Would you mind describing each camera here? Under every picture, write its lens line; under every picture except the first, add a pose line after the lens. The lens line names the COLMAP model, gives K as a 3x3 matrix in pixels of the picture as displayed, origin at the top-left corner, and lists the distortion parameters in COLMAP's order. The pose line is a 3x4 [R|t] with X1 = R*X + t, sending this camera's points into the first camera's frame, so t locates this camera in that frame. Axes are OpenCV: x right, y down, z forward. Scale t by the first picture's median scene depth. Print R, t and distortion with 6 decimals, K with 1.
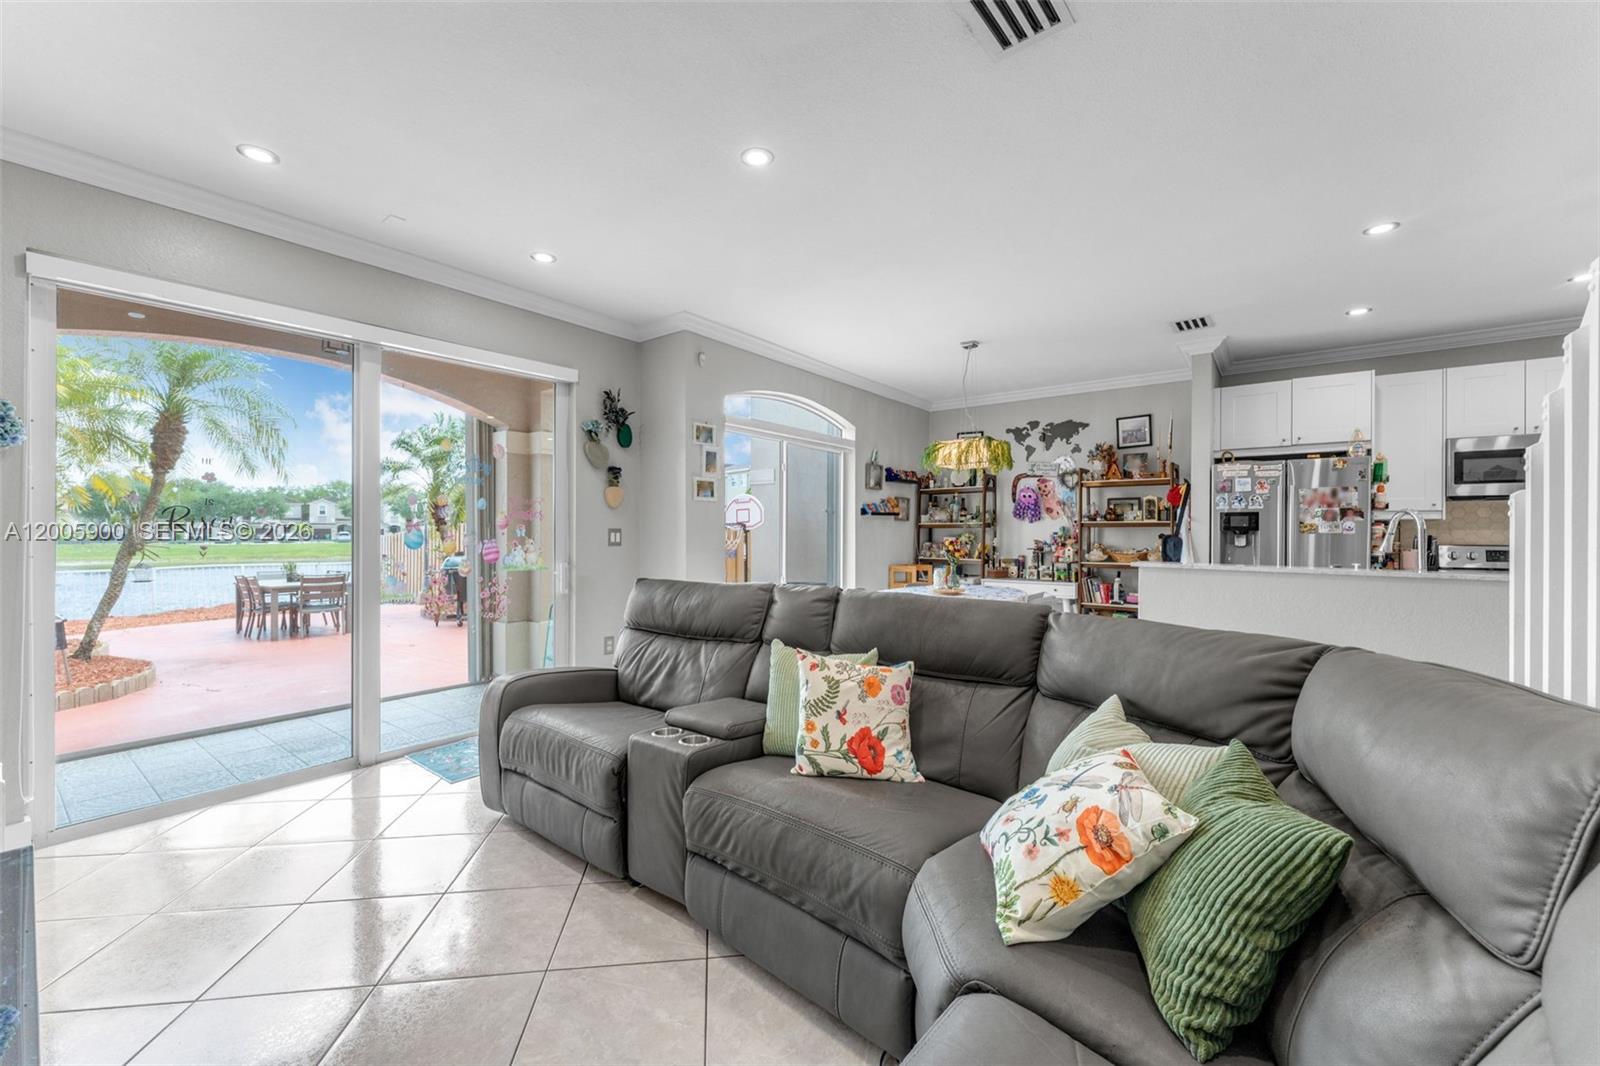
lens RADIAL K [[645.5, 0, 797.8], [0, 645.5, 531.1], [0, 0, 1]] dist [-0.000834, 0.000532]
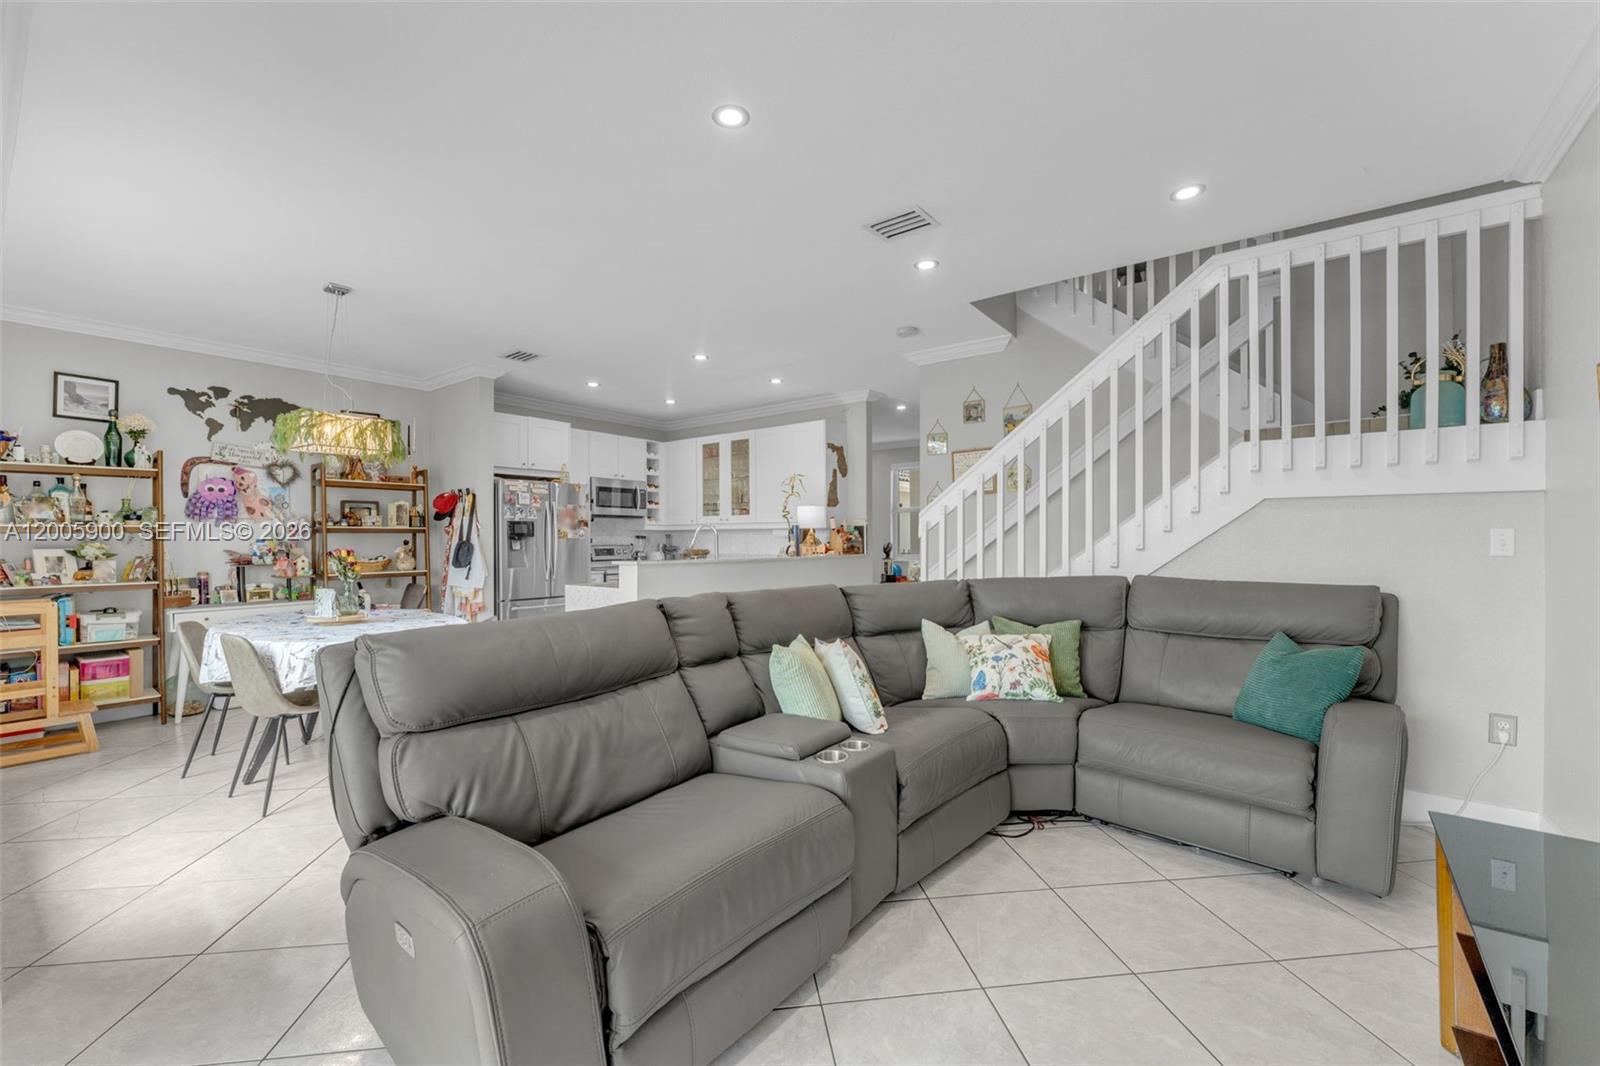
lens RADIAL K [[645.5, 0, 802.0], [0, 645.5, 546.9], [0, 0, 1]] dist [-0.000834, 0.000532]
pose [[-0.008341, -0.017877, 0.999805, -0.432688], [0.002766, 0.999836, 0.017900, -0.001536], [-0.999961, 0.002915, -0.008290, 0.409609]]
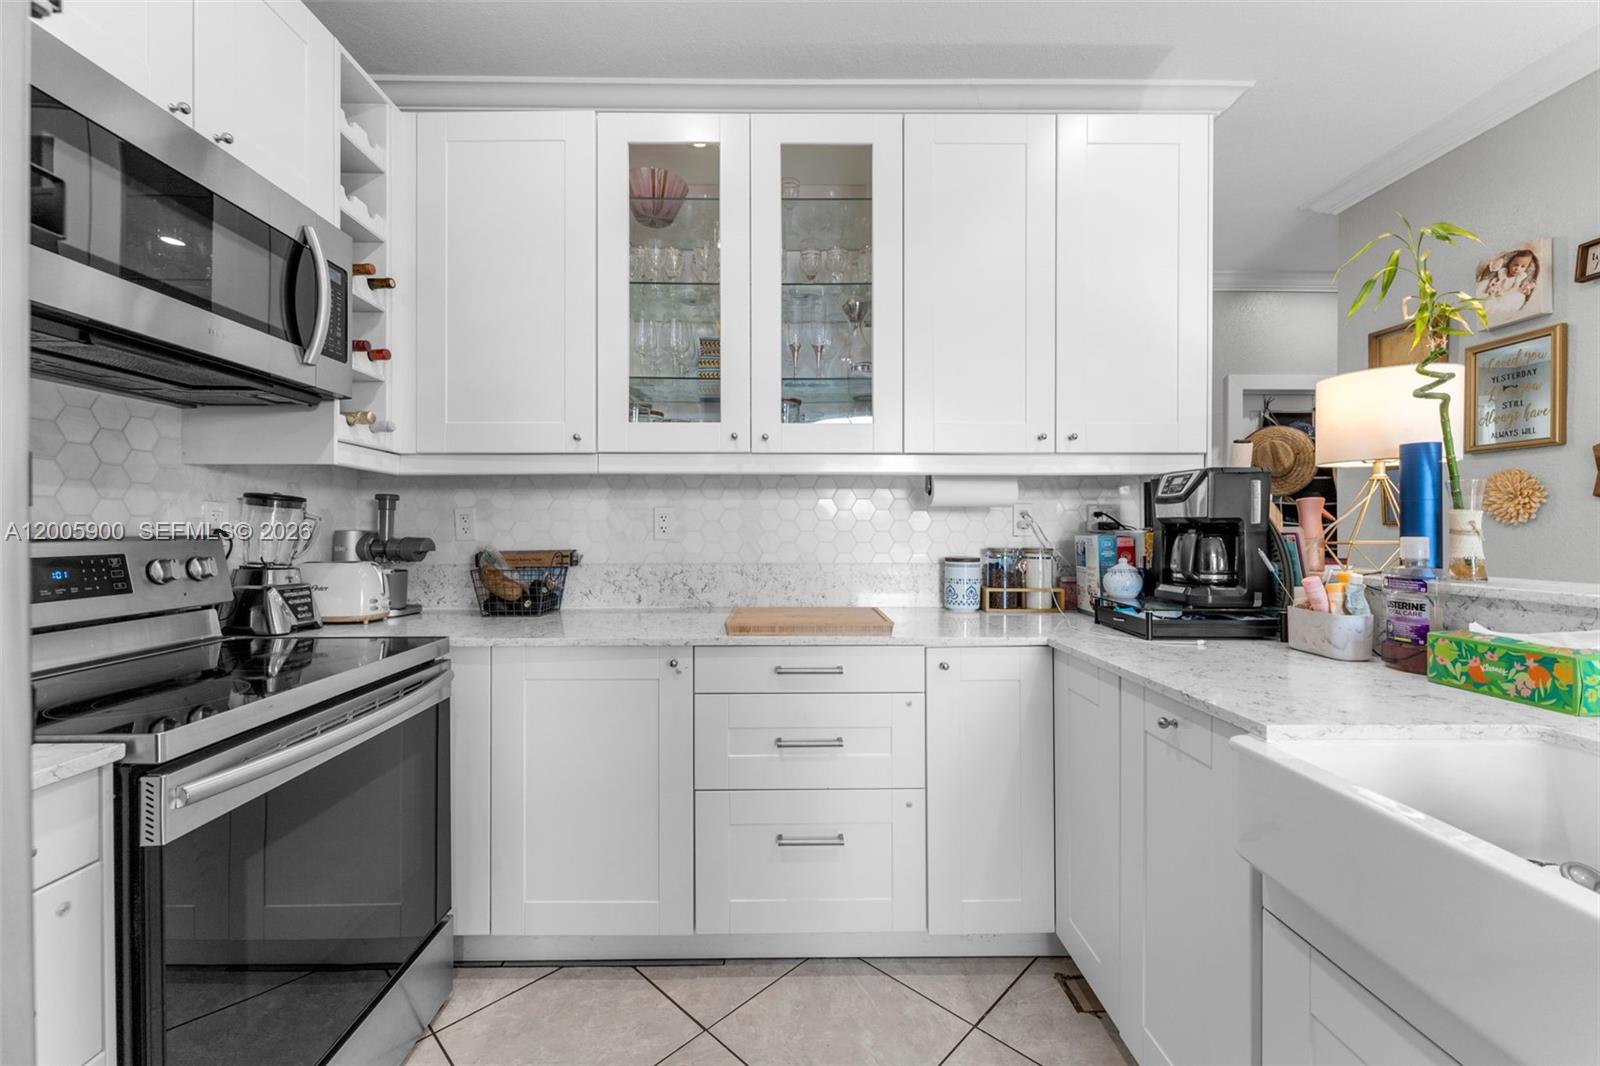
lens RADIAL K [[645.5, 0, 802.9], [0, 645.5, 531.9], [0, 0, 1]] dist [-0.000834, 0.000532]
pose [[-0.627946, -0.011339, 0.778174, 0.558613], [-0.003588, 0.999925, 0.011675, 0.012690], [-0.778248, 0.004539, -0.627940, 0.741951]]
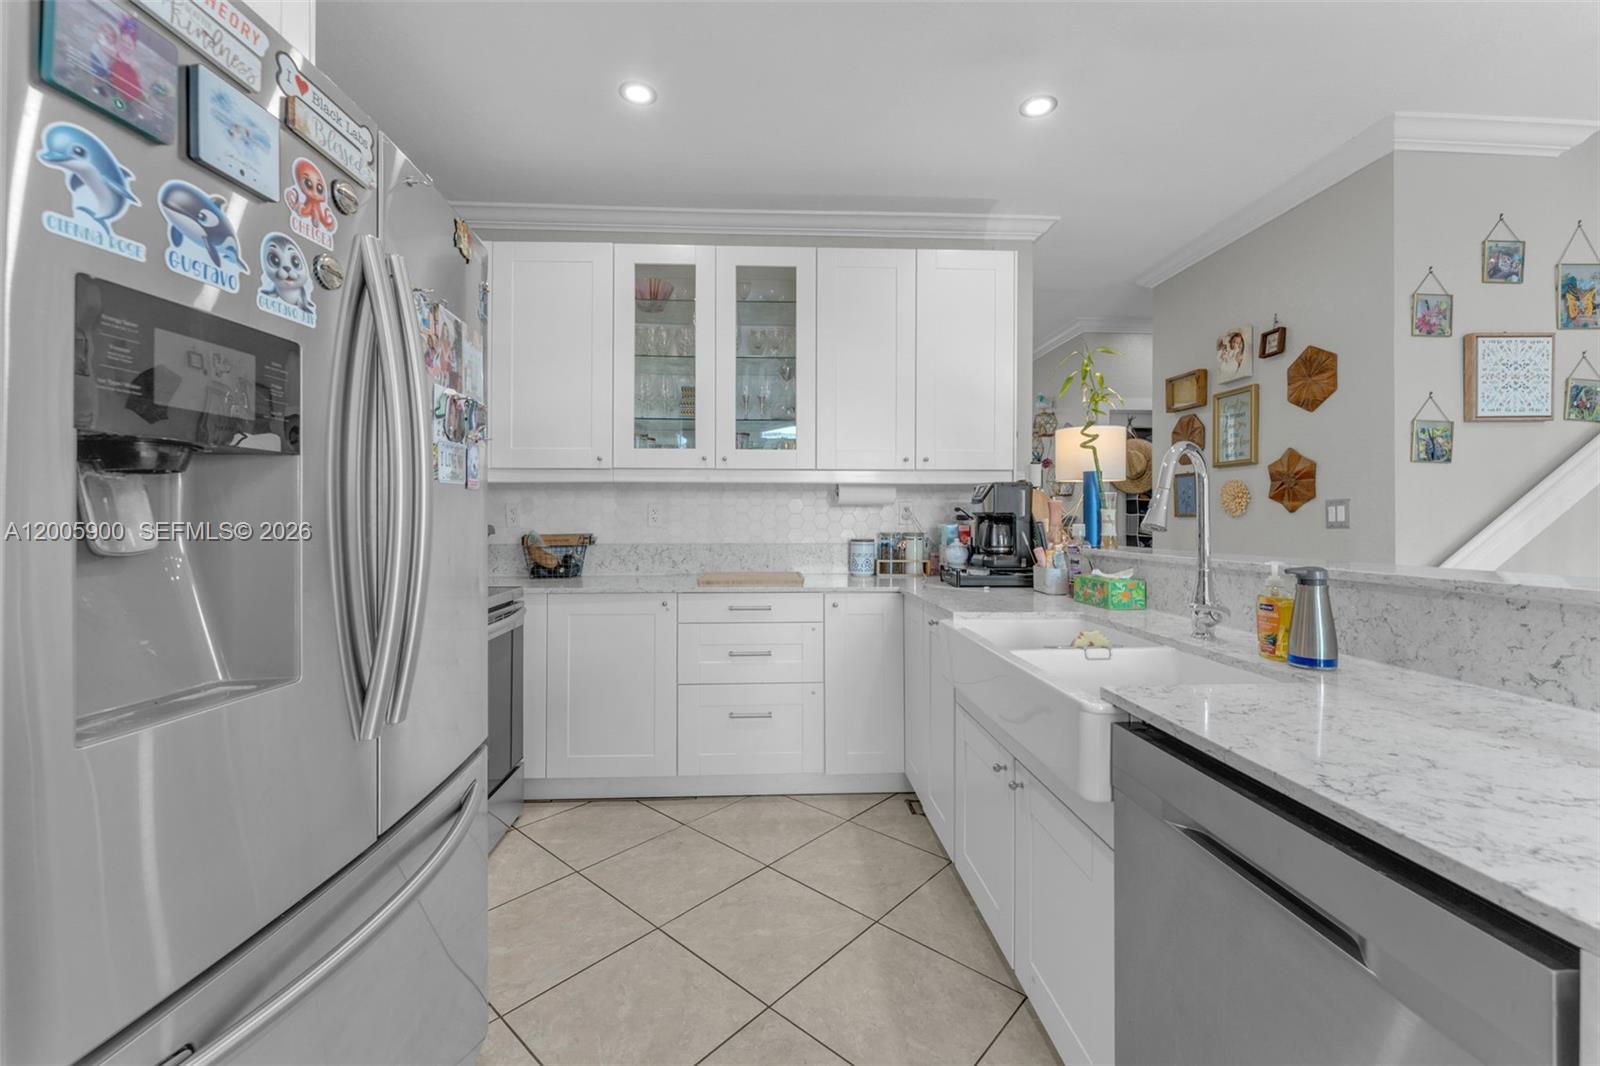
lens RADIAL K [[645.5, 0, 800.3], [0, 645.5, 510.7], [0, 0, 1]] dist [-0.000834, 0.000532]
pose [[-0.653190, 0.000821, 0.757193, 0.411812], [-0.005355, 0.999969, -0.005704, 0.011043], [-0.757175, -0.007780, -0.653166, 0.831273]]
